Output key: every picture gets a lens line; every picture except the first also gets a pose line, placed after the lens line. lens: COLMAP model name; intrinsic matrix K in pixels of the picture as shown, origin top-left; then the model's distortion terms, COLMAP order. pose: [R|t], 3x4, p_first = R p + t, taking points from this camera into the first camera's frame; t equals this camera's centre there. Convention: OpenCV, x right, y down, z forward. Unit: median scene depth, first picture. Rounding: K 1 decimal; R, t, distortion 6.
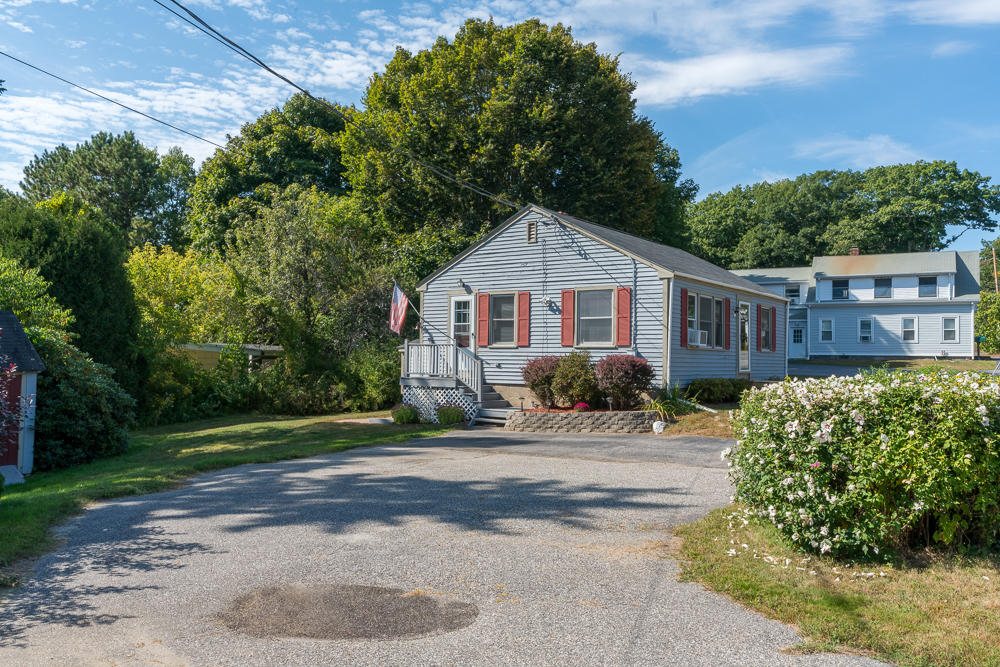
lens RADIAL K [[839.8, 0, 500.0], [0, 839.8, 333.5], [0, 0, 1]] dist [0.002183, -0.007152]
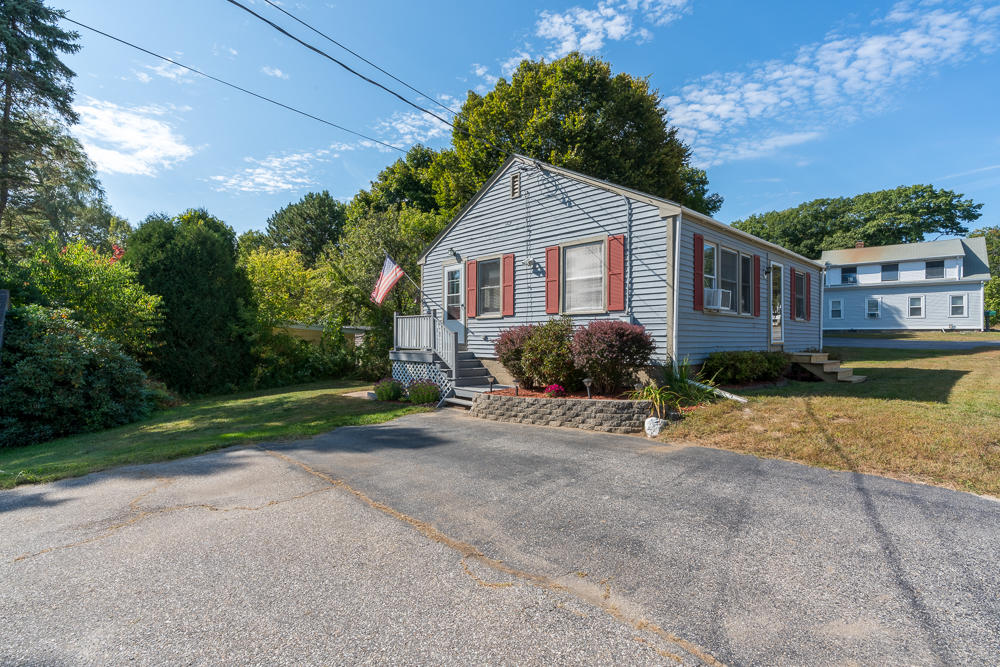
lens RADIAL K [[480.2, 0, 500.0], [0, 480.2, 333.5], [0, 0, 1]] dist [-0.000424, 0.000520]
pose [[0.978627, -0.011631, -0.205314, 0.119165], [0.015931, 0.999687, 0.019306, 0.023047], [0.205025, -0.022164, 0.978506, 0.482891]]
